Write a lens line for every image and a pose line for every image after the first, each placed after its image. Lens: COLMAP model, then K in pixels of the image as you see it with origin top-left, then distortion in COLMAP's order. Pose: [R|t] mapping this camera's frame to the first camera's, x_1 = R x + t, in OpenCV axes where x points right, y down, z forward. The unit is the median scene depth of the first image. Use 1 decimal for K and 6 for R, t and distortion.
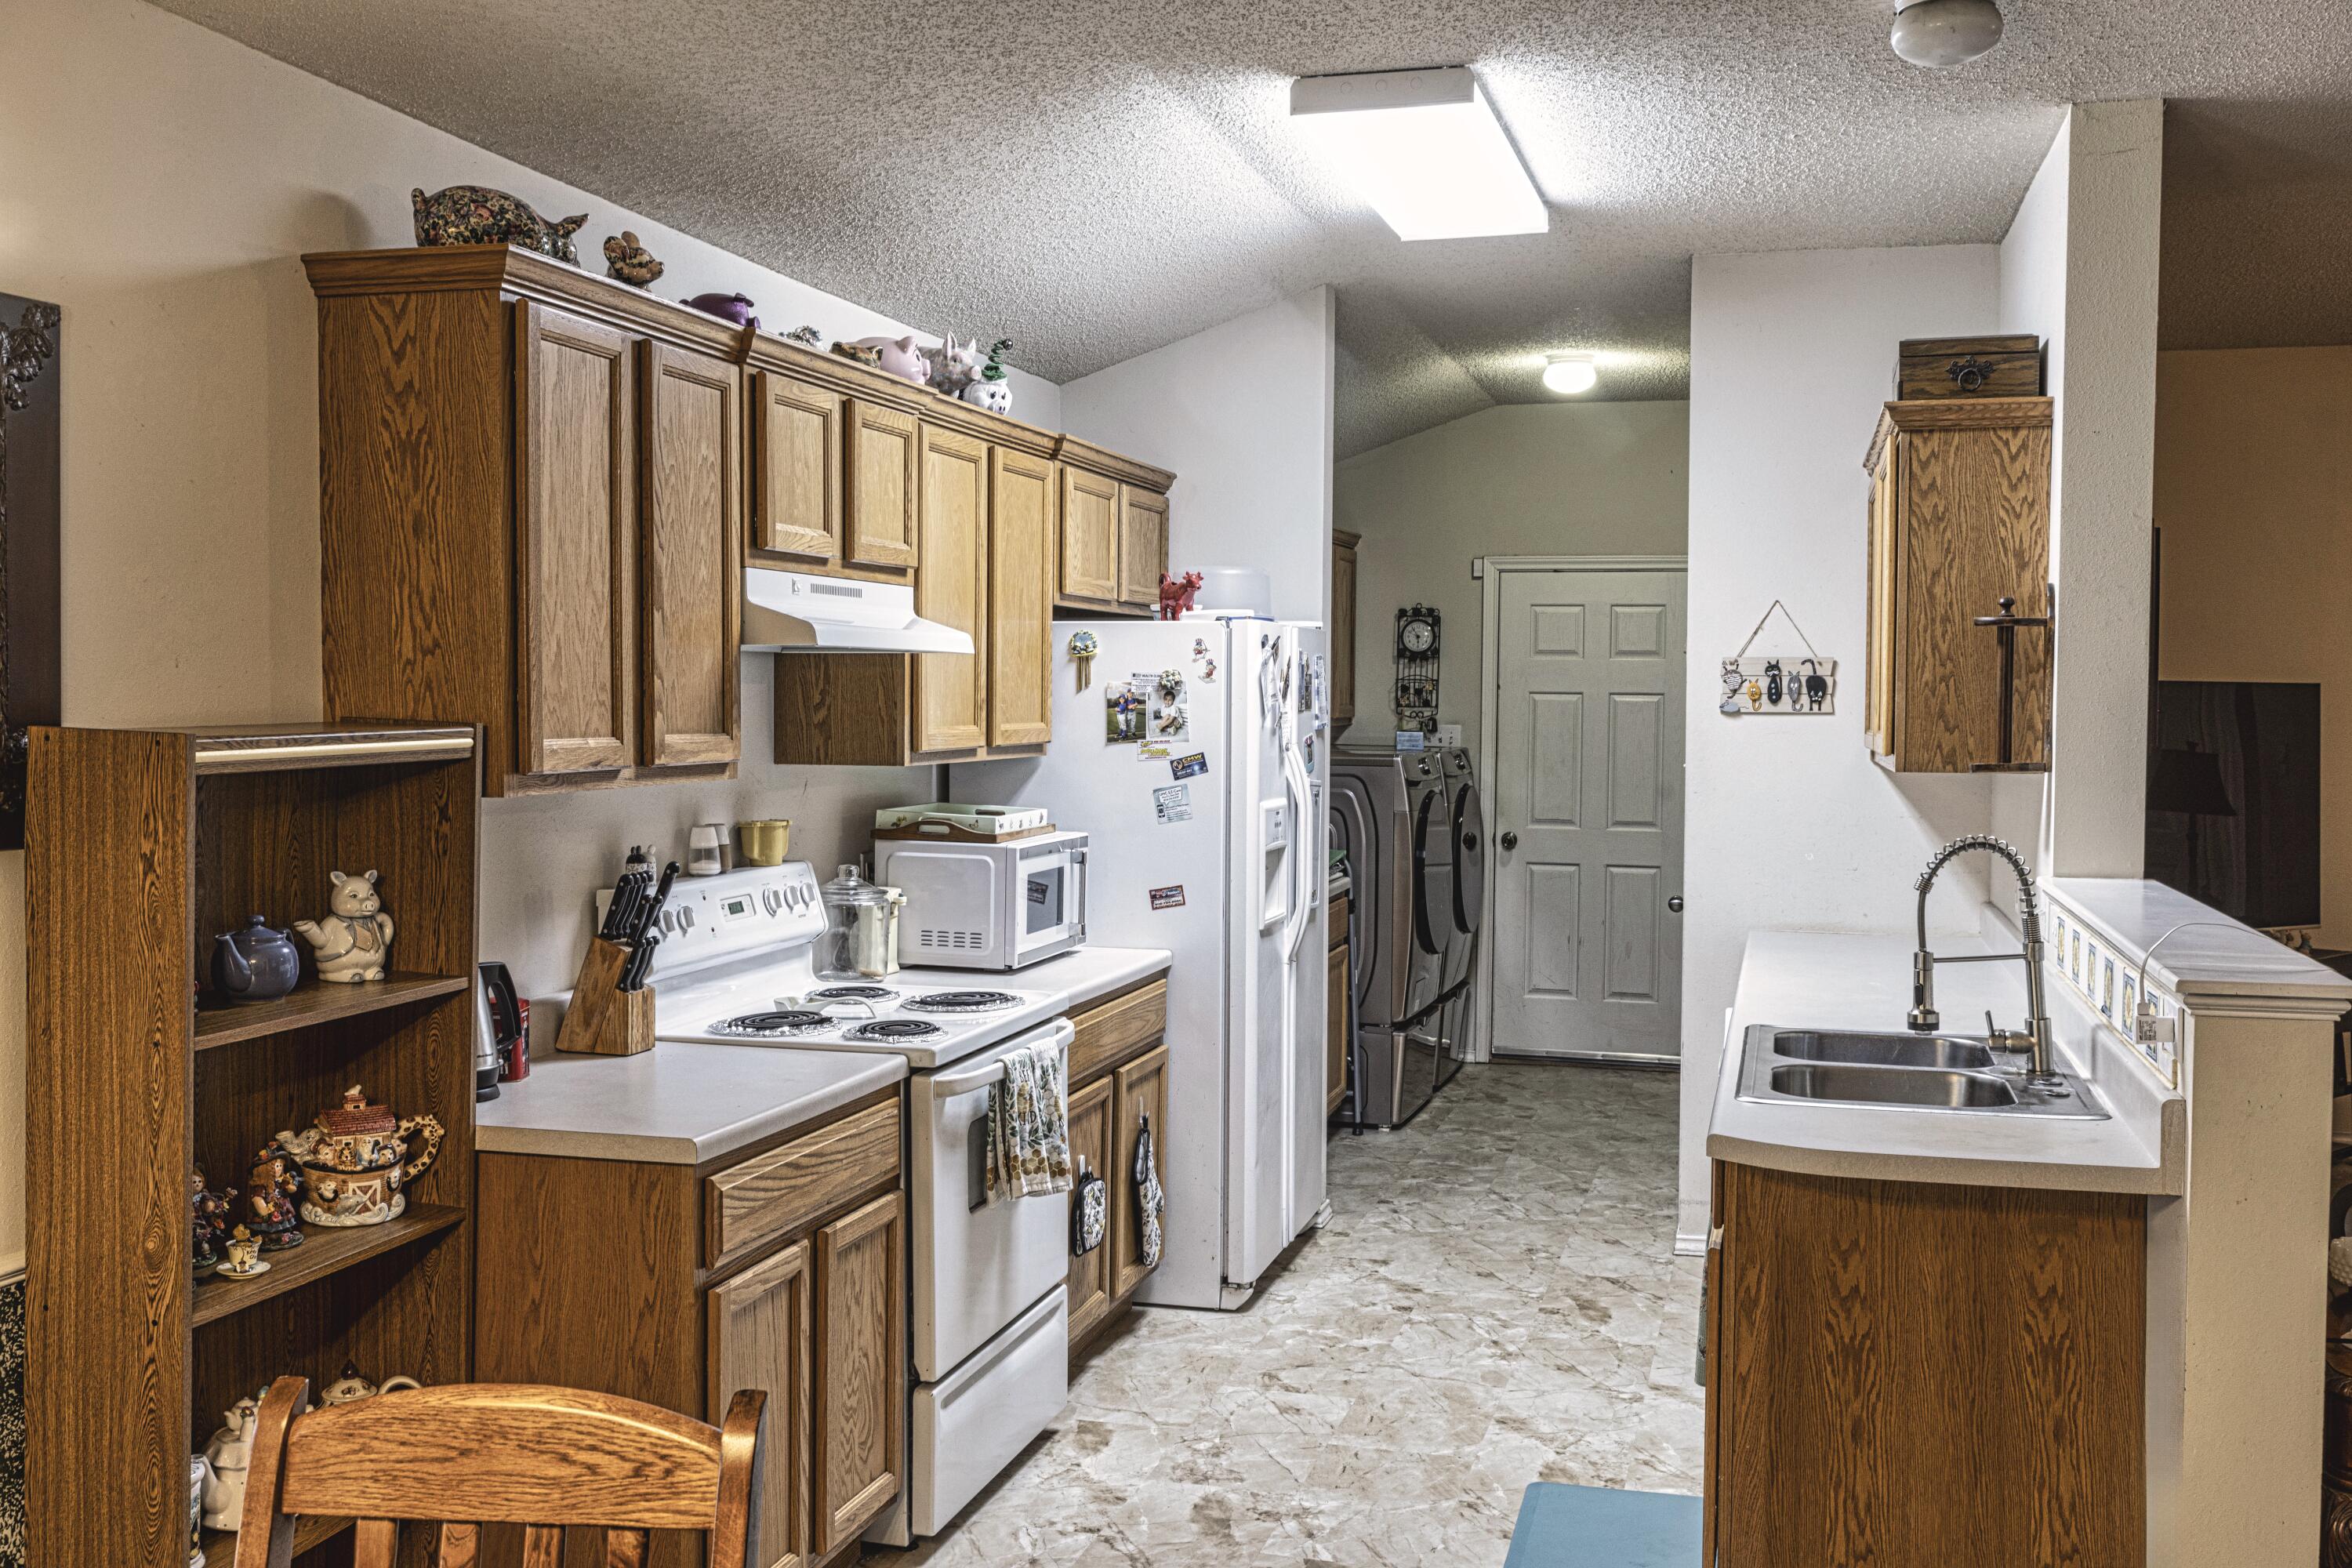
lens RADIAL K [[2265.0, 0, 1176.0], [0, 2265.0, 784.0], [0, 0, 1]] dist [0.006252, 0.001786]
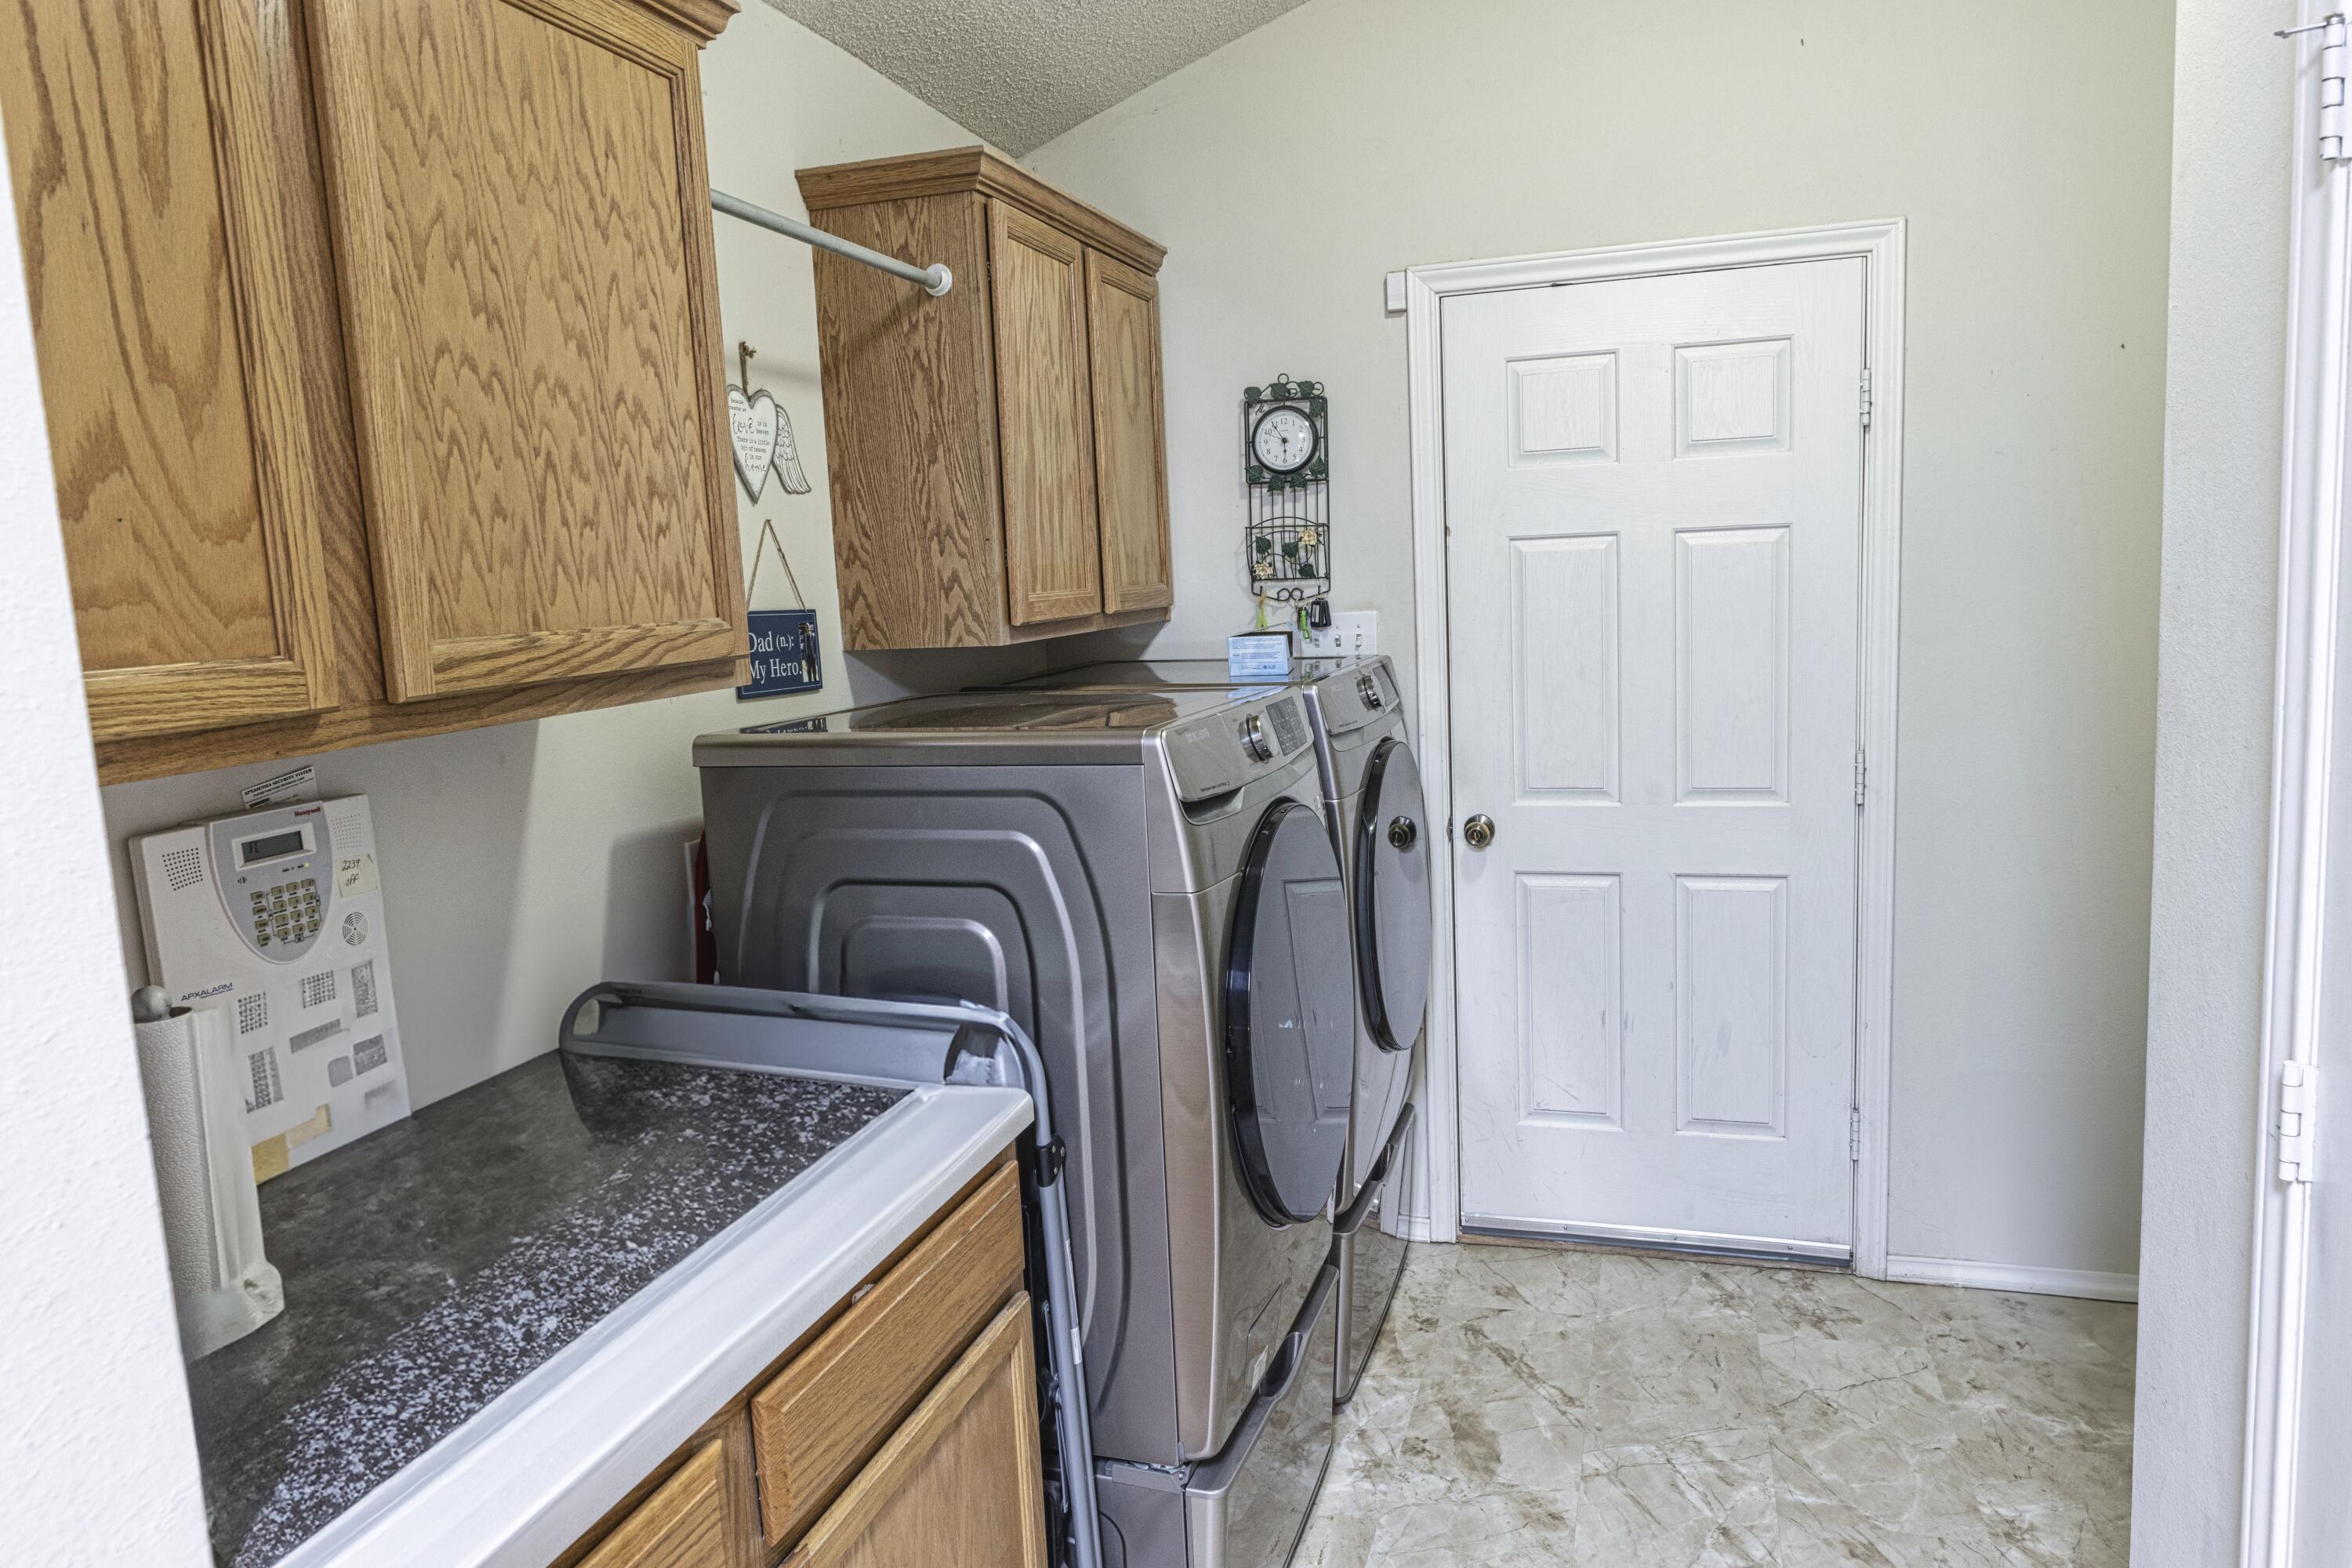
lens RADIAL K [[1592.3, 0, 1176.0], [0, 1592.3, 784.0], [0, 0, 1]] dist [0.006865, 0.001547]
pose [[0.997148, -0.052797, -0.053926, 0.165283], [0.058642, 0.991831, 0.113284, -0.051497], [0.047504, -0.116124, 0.992098, 1.073164]]
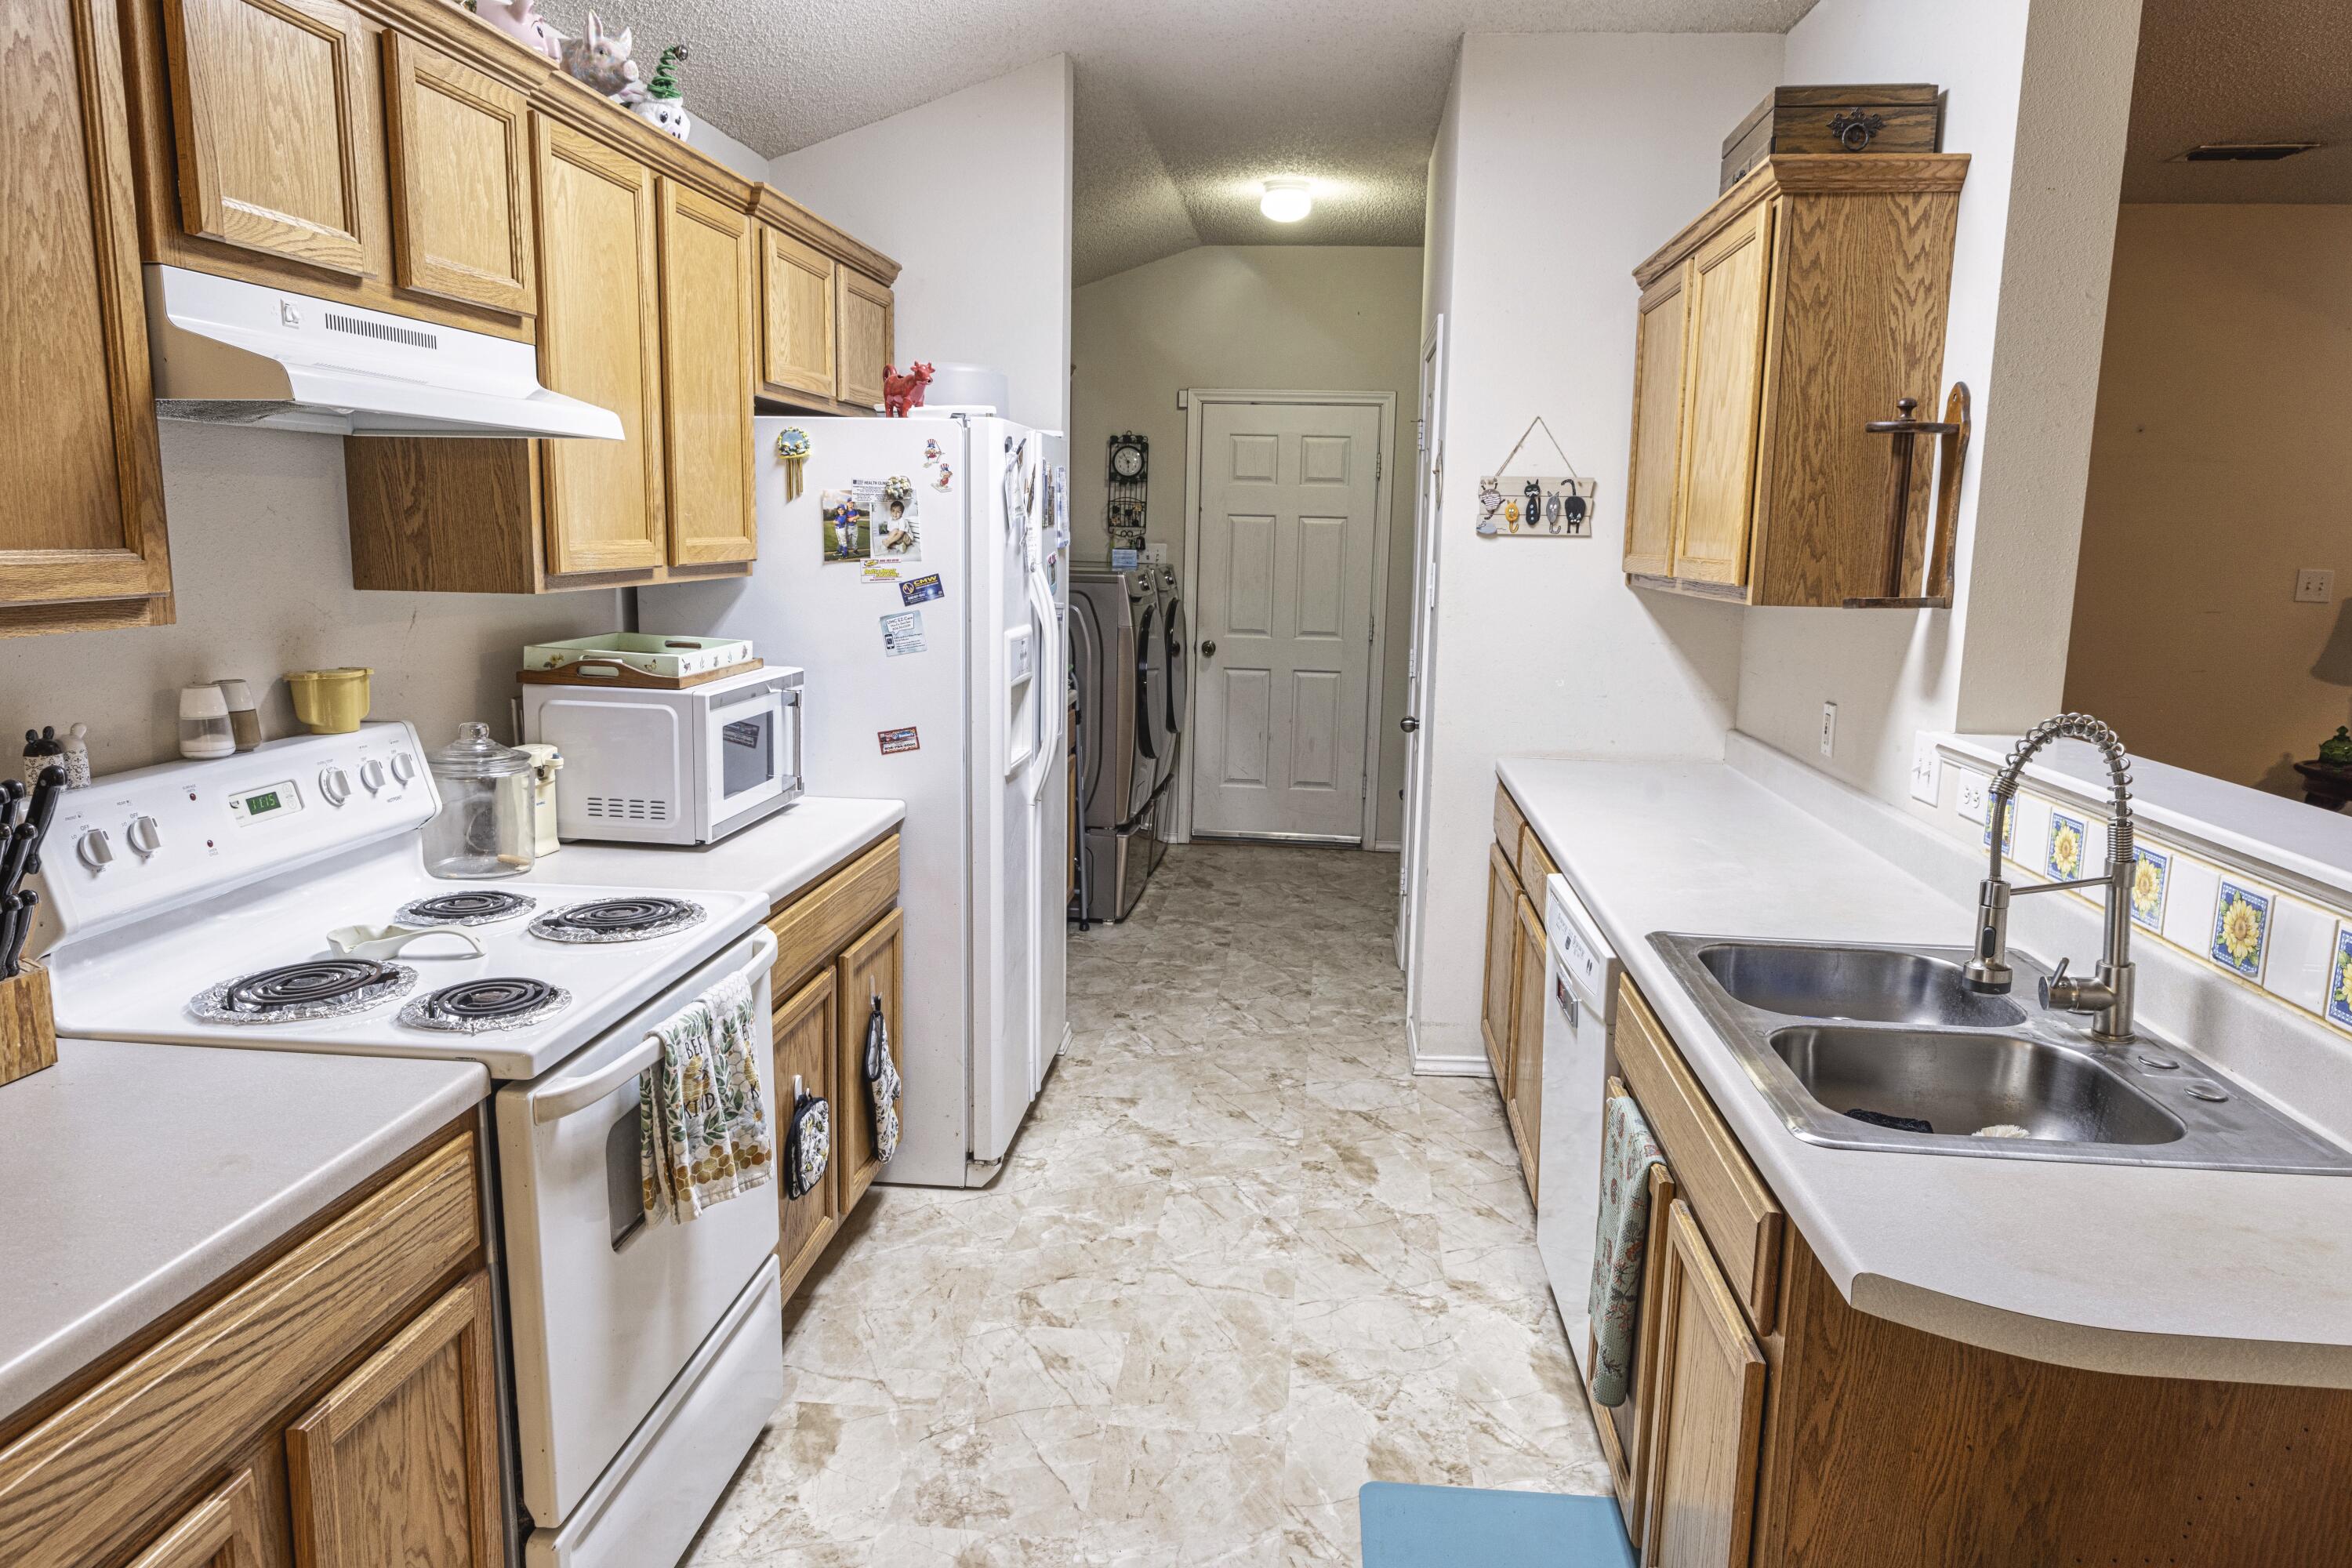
lens RADIAL K [[1563.7, 0, 1184.3], [0, 1563.7, 788.4], [0, 0, 1]] dist [-0.000877, -0.003813]
pose [[0.984796, -0.016860, 0.172897, -0.000015], [-0.005727, 0.991587, 0.129316, -0.010628], [-0.173623, -0.128340, 0.976414, 0.397172]]
